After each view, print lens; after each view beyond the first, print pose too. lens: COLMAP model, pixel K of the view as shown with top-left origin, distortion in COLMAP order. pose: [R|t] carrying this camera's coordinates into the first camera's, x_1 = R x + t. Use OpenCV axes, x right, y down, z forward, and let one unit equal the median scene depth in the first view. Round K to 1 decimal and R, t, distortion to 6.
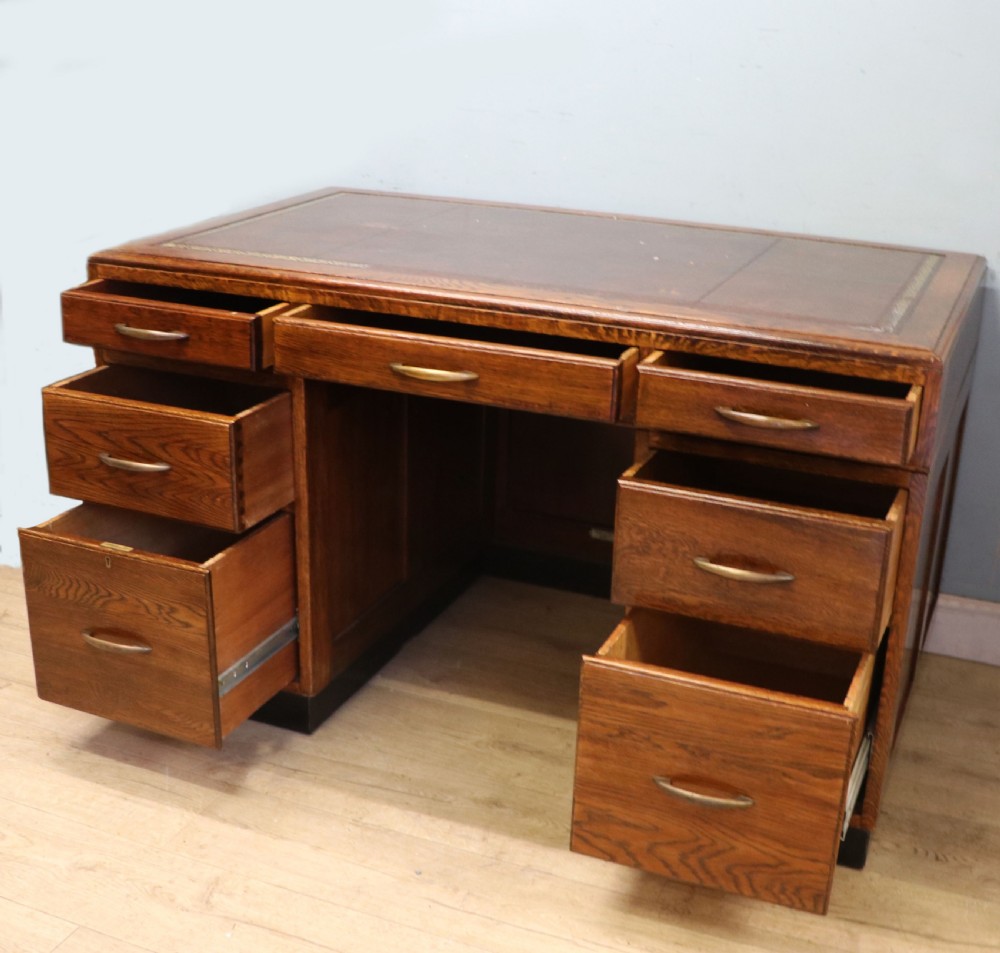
lens RADIAL K [[1357.2, 0, 601.4], [0, 1357.2, 477.6], [0, 0, 1]] dist [-0.189459, 0.146566]
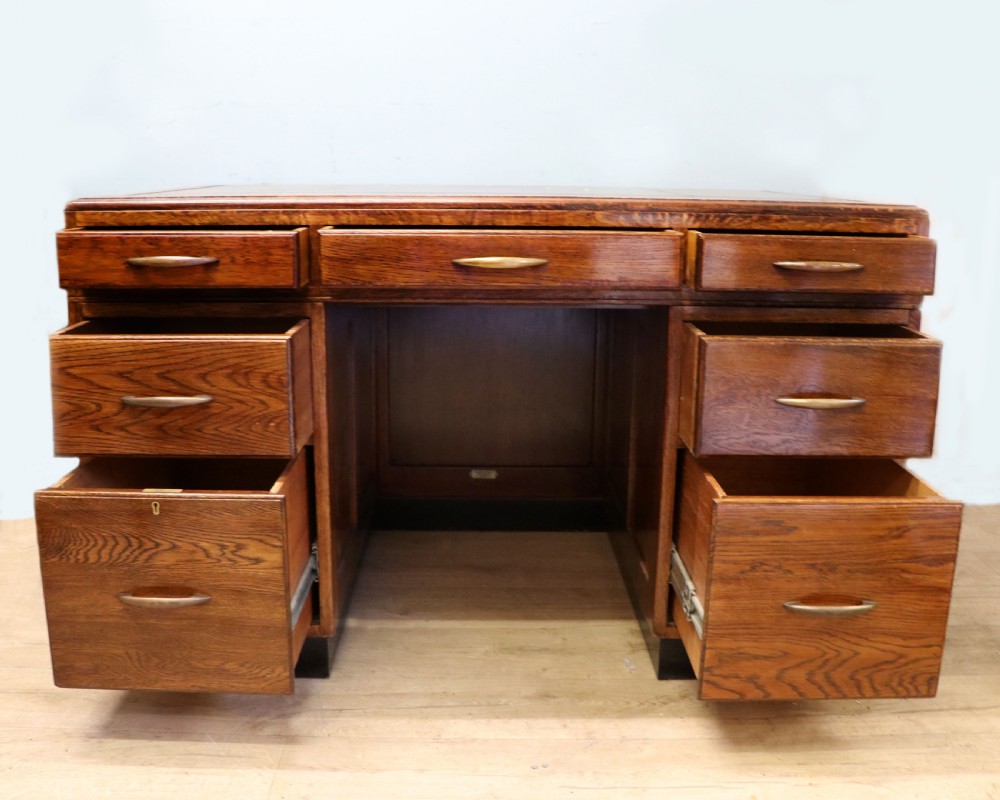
lens RADIAL K [[1018.1, 0, 500.1], [0, 1018.1, 412.0], [0, 0, 1]] dist [-0.180955, 0.134838]
pose [[0.935327, -0.117834, 0.333585, -0.379295], [0.154501, 0.984285, -0.085515, 0.095901], [-0.318266, 0.131524, 0.938833, 0.277199]]
